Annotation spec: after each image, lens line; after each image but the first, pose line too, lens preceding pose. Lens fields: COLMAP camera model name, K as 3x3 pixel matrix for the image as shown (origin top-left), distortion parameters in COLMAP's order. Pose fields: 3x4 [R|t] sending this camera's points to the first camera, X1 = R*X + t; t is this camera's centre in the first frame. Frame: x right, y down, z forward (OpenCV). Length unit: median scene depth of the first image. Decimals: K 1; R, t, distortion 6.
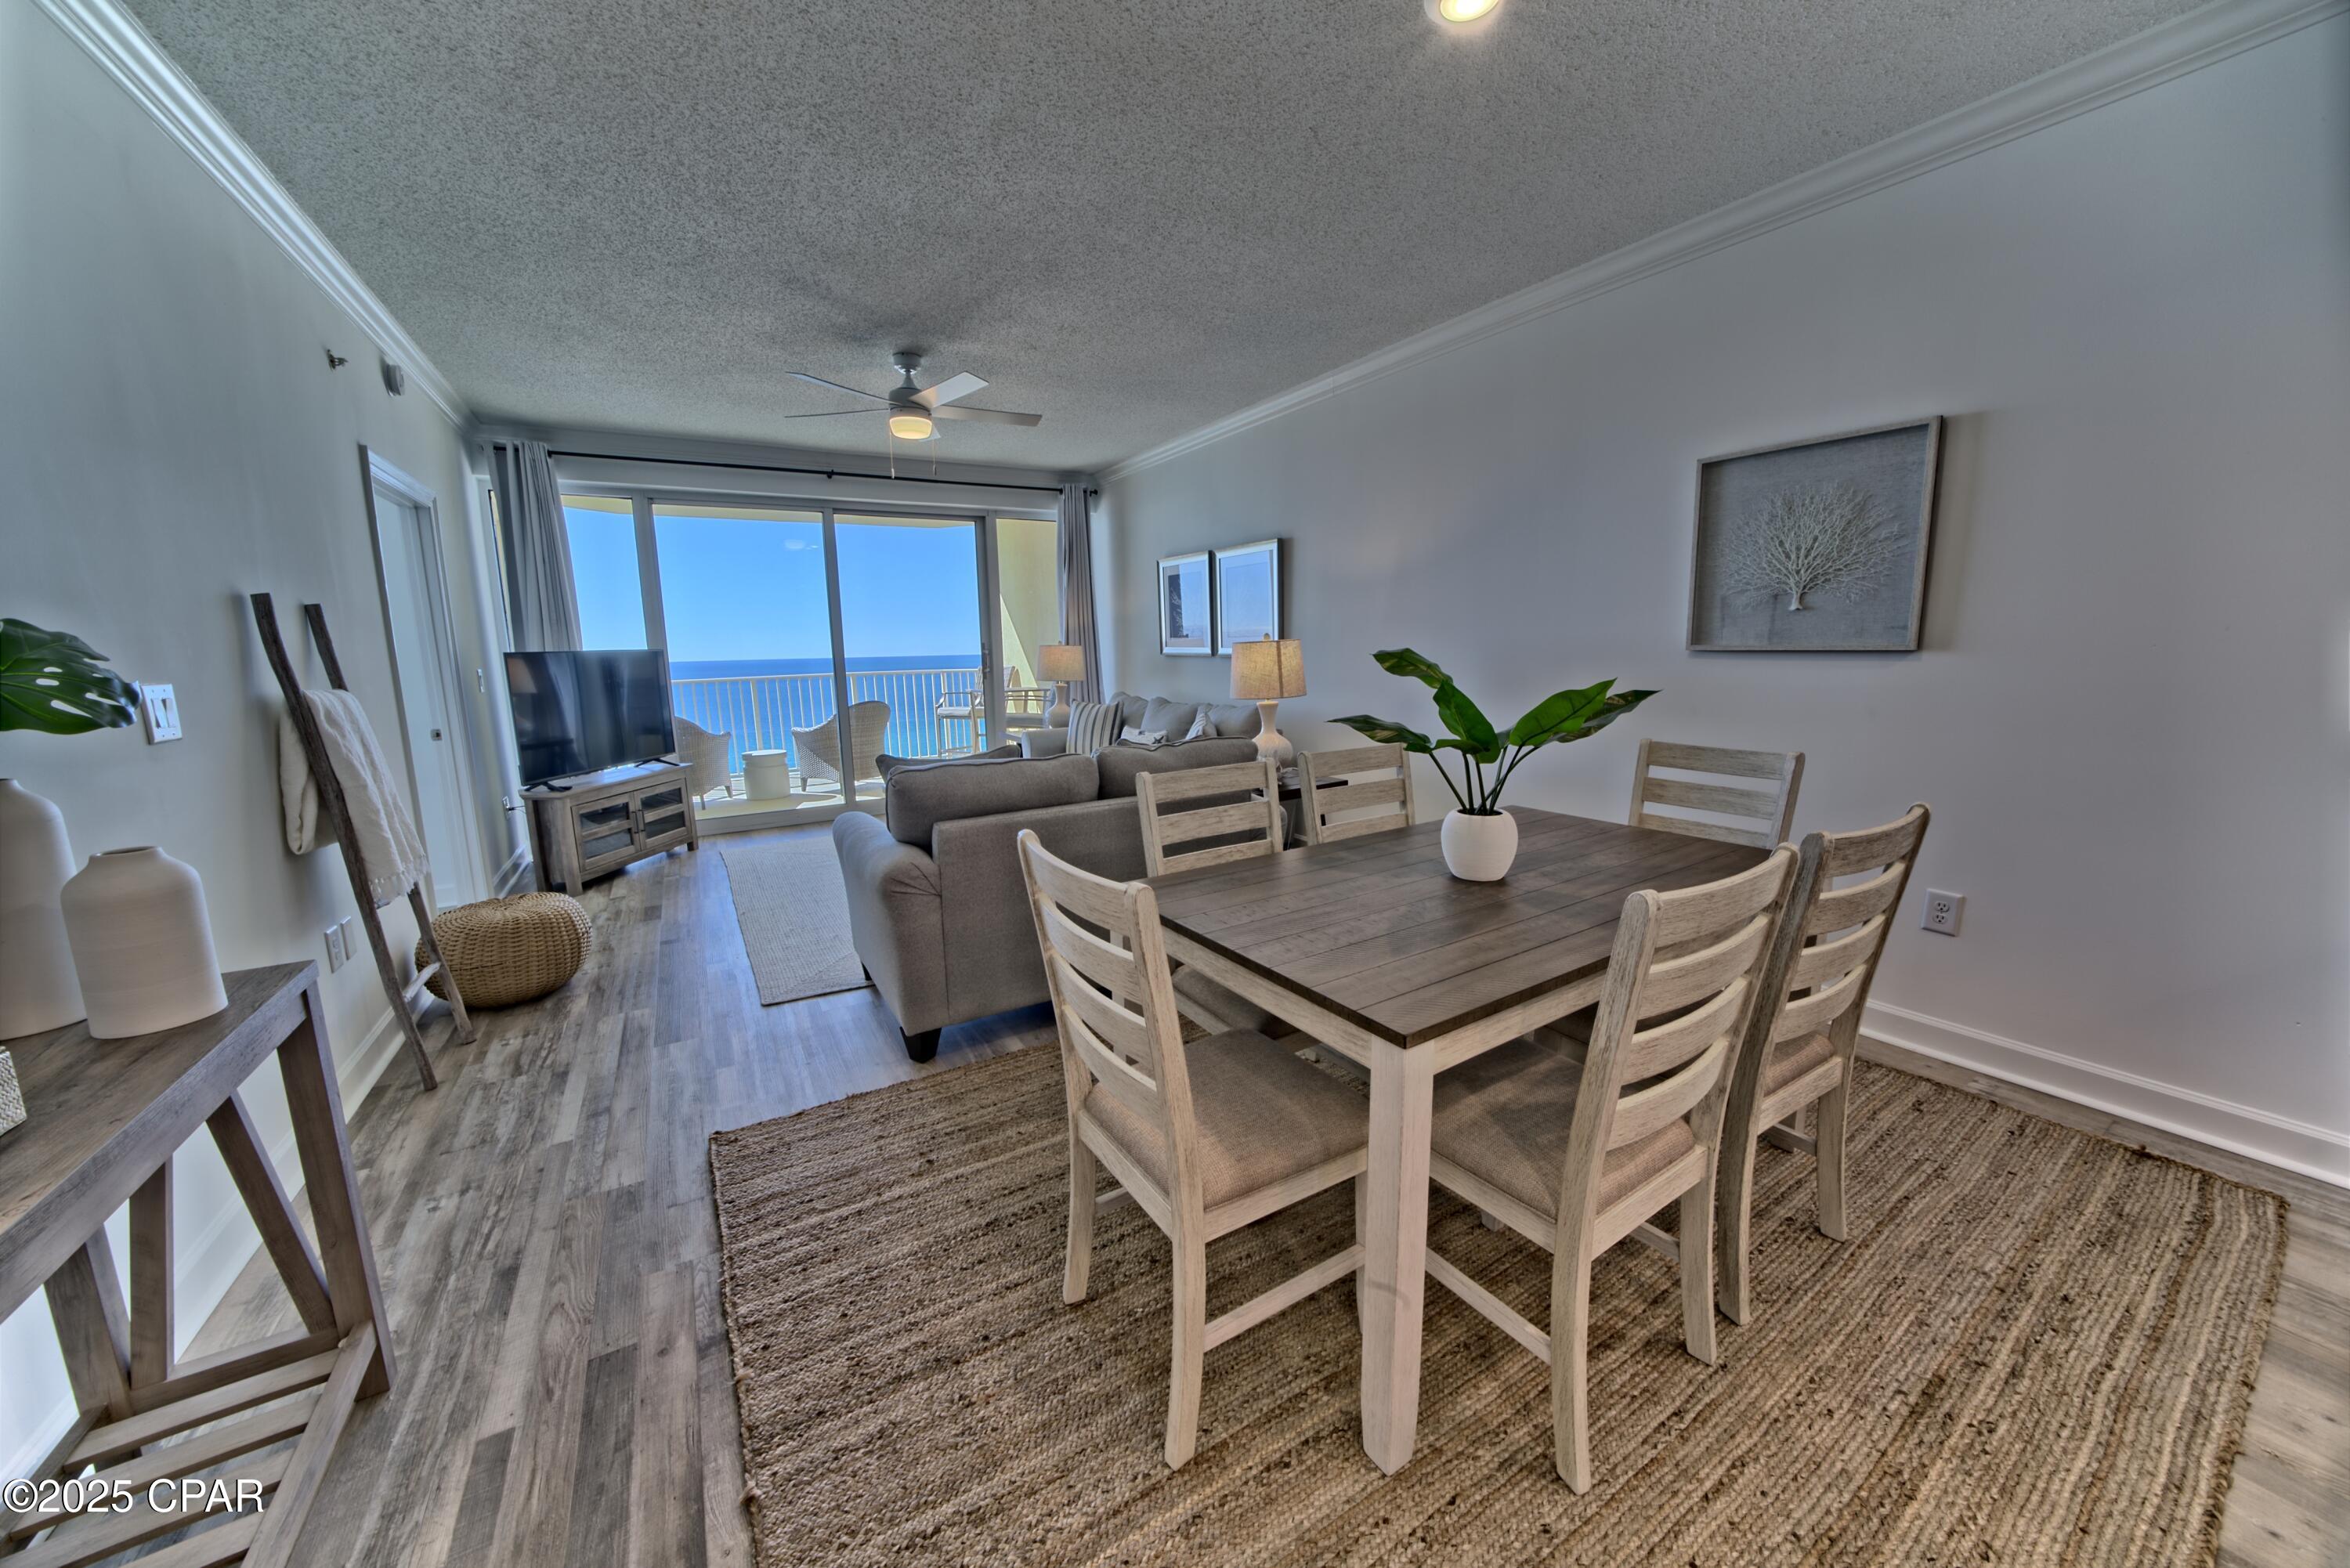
lens RADIAL K [[817.9, 0, 1171.2], [0, 817.9, 773.6], [0, 0, 1]] dist [-0.027615, 0.003738]
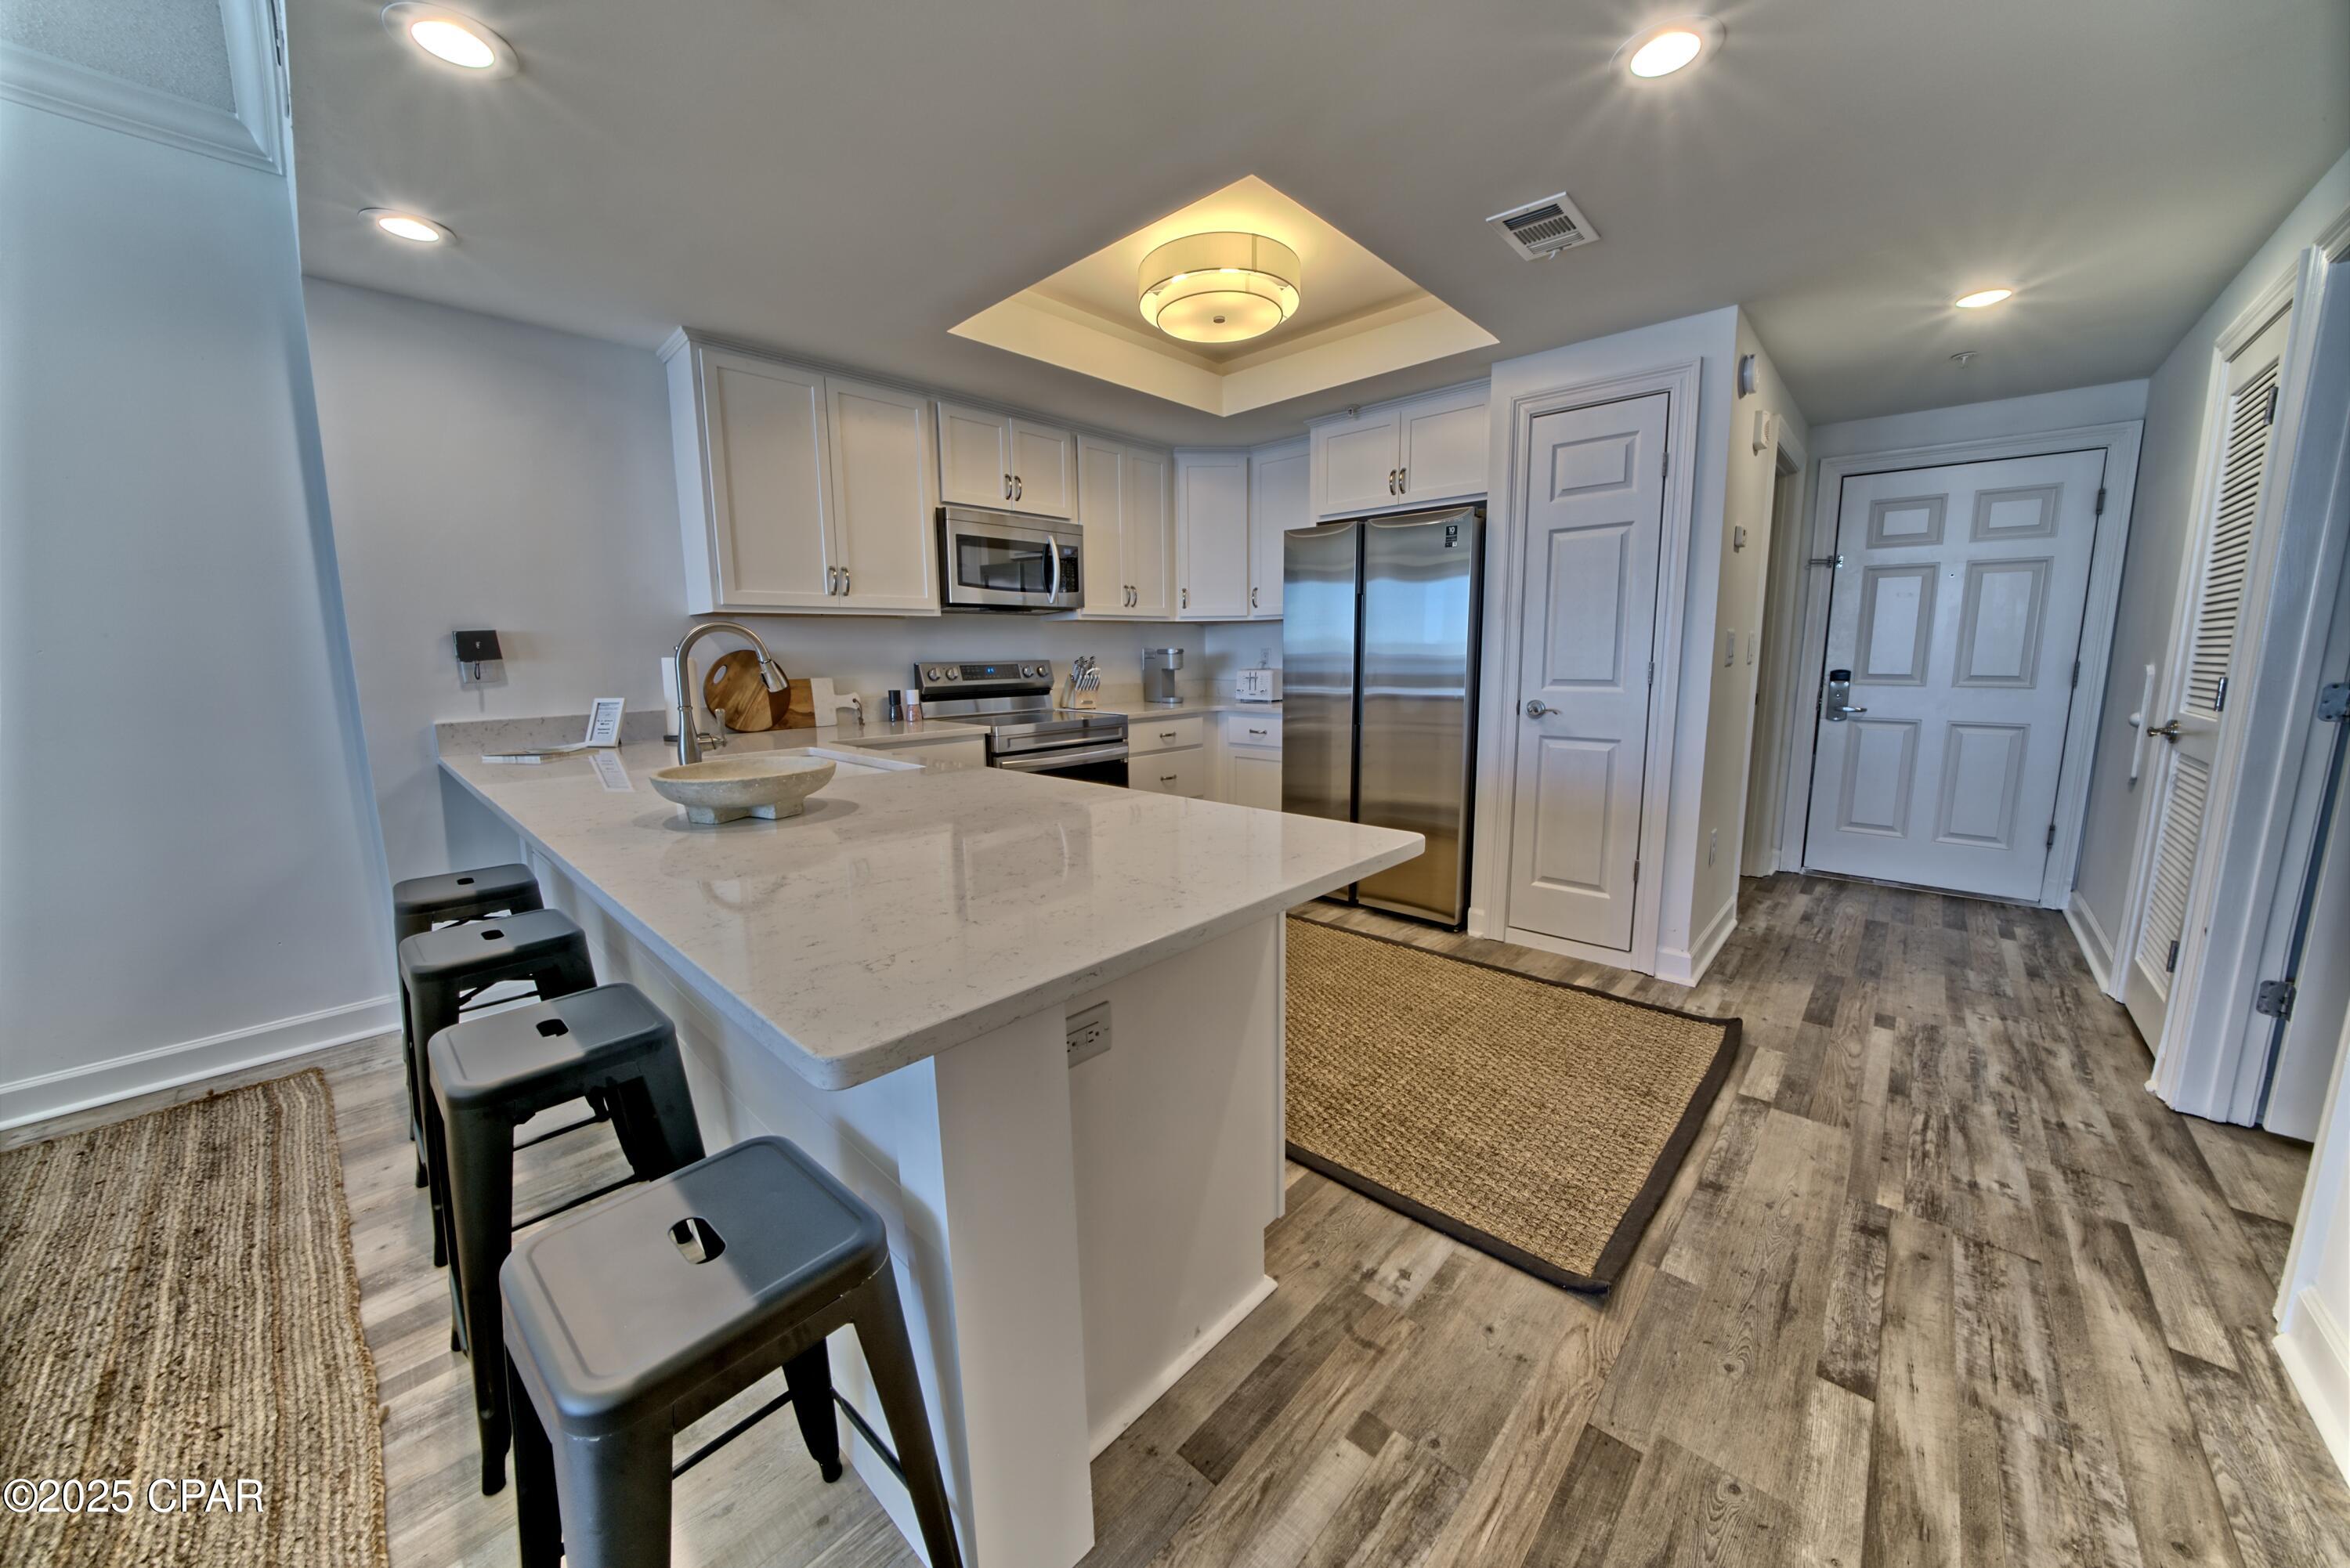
lens RADIAL K [[817.9, 0, 1175.5], [0, 817.9, 772.2], [0, 0, 1]] dist [-0.027615, 0.003738]
pose [[-0.275745, -0.118651, 0.953880, -0.100586], [0.167665, 0.971203, 0.169274, 0.043511], [-0.946495, 0.206609, -0.247911, -0.072261]]
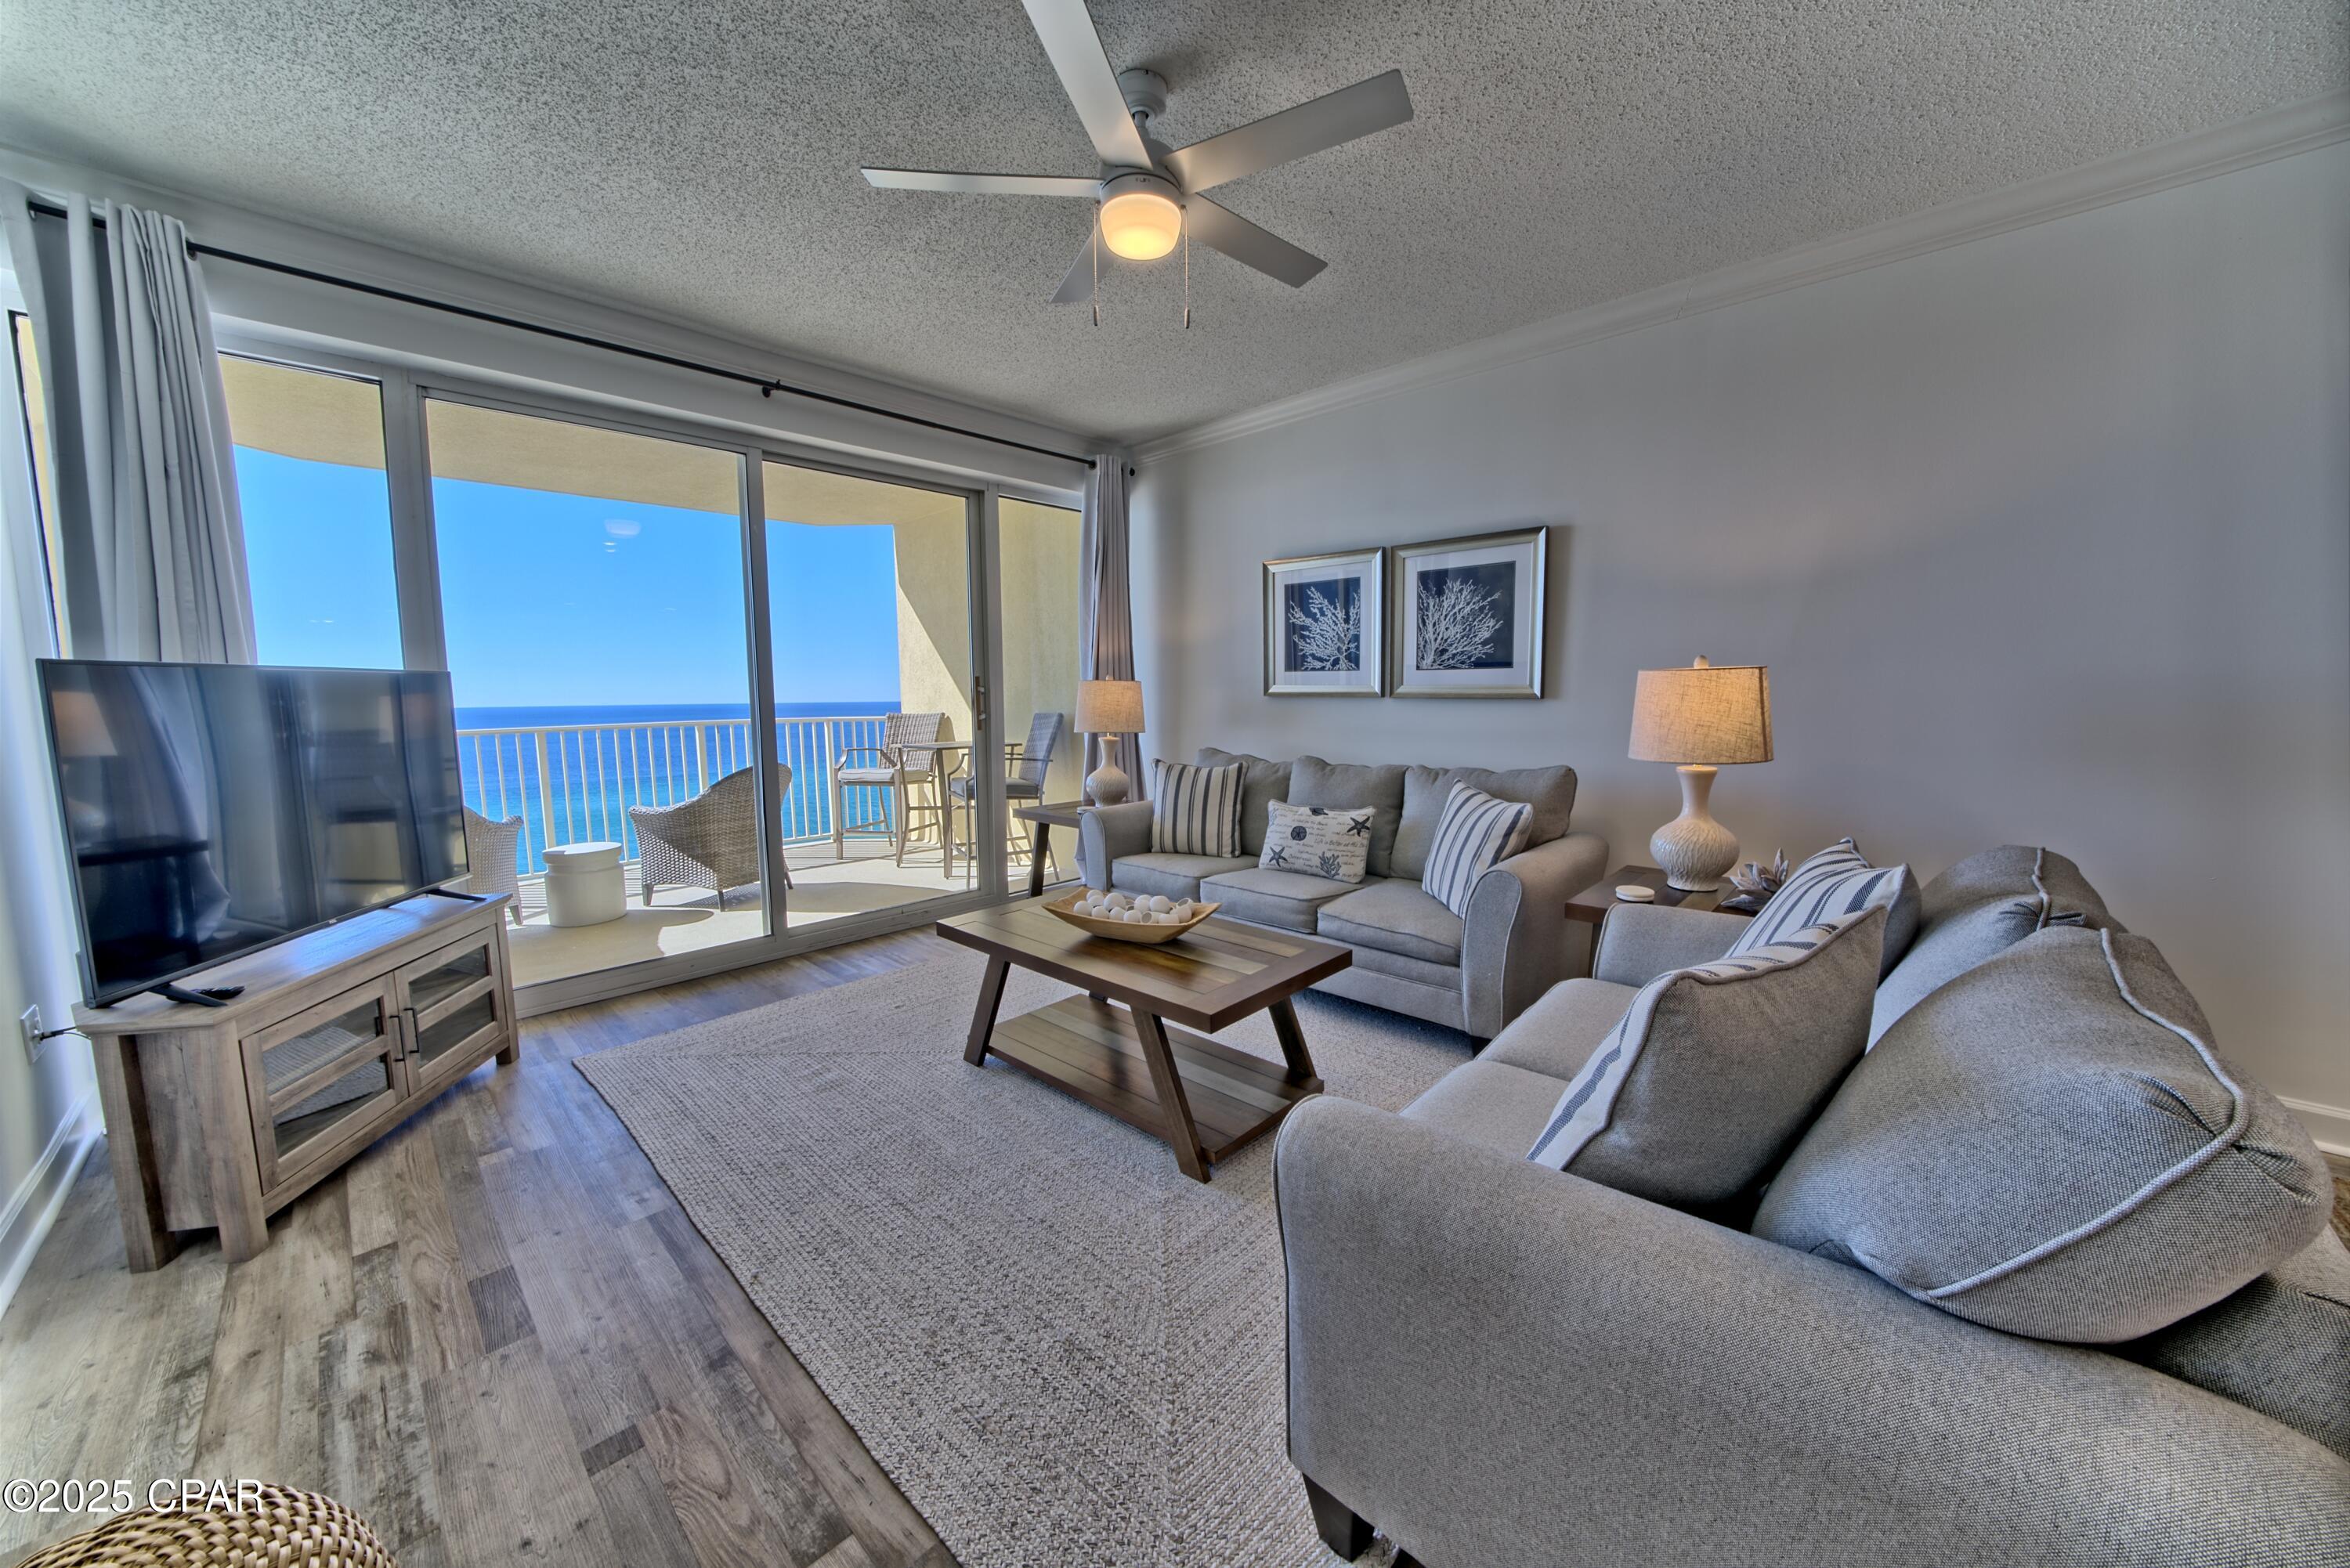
lens RADIAL K [[817.9, 0, 1167.9], [0, 817.9, 771.7], [0, 0, 1]] dist [-0.027615, 0.003738]
pose [[0.963492, -0.015002, 0.267316, -0.561301], [0.031844, 0.997763, -0.058780, -0.079862], [-0.265836, 0.065146, 0.961814, 0.682200]]
